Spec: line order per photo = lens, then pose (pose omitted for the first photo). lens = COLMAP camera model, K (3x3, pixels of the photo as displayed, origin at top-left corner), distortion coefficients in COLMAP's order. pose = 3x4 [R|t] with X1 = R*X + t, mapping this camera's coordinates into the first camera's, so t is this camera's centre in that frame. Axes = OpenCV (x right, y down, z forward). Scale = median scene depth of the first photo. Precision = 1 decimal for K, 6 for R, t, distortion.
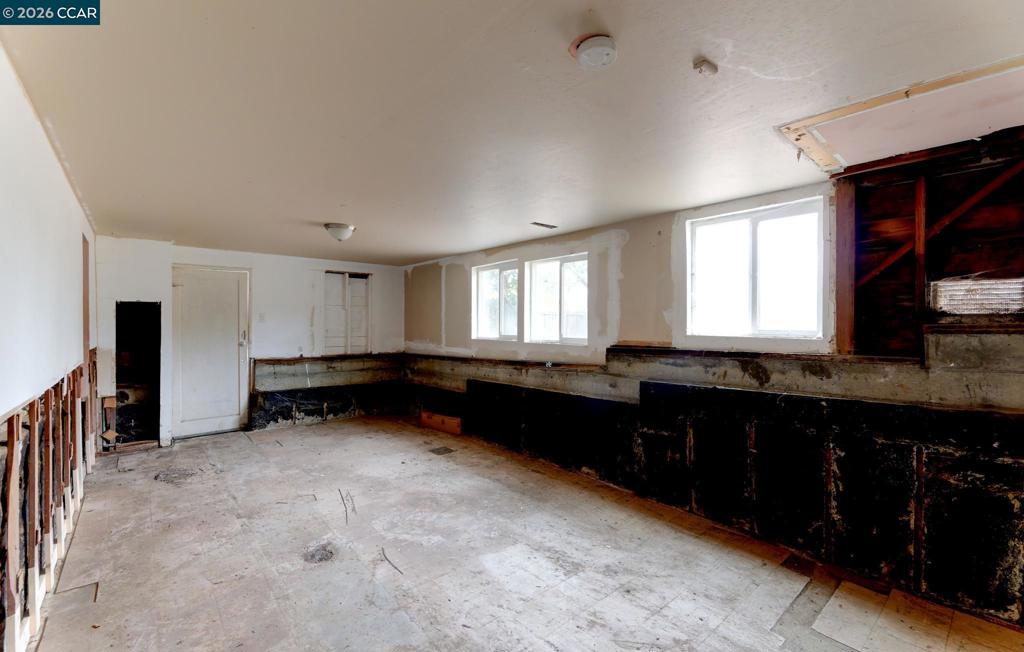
lens RADIAL K [[441.3, 0, 513.1], [0, 441.3, 328.5], [0, 0, 1]] dist [-0.002254, 0.000763]
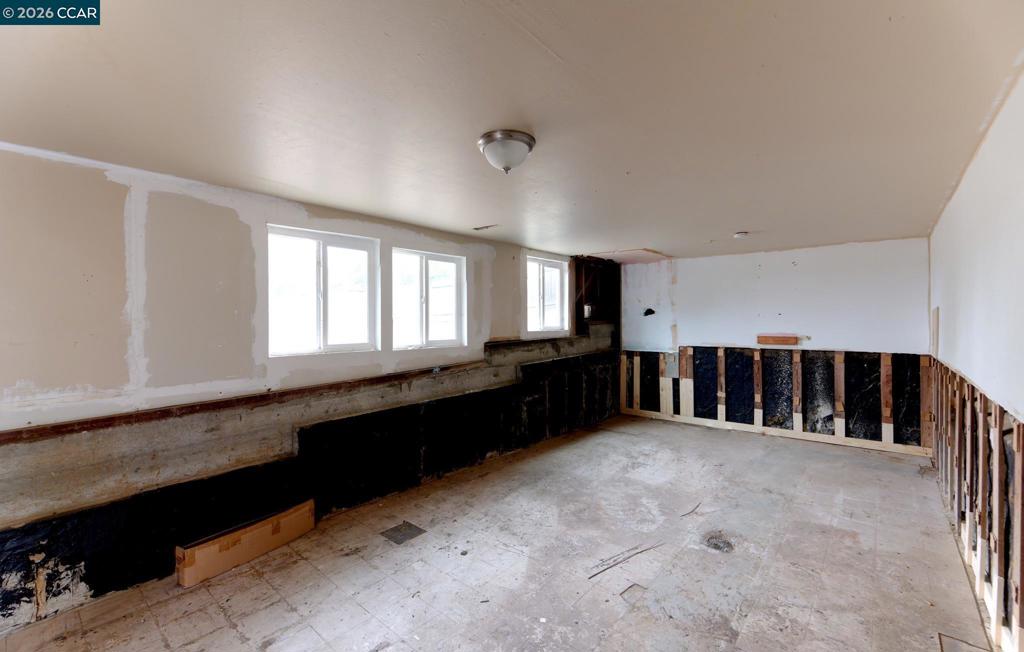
lens RADIAL K [[441.3, 0, 513.1], [0, 441.3, 328.5], [0, 0, 1]] dist [-0.002254, 0.000763]
pose [[-0.169757, -0.022448, 0.985230, -1.072798], [0.017675, 0.999510, 0.025819, -0.031508], [-0.985327, 0.021797, -0.169277, 1.280661]]
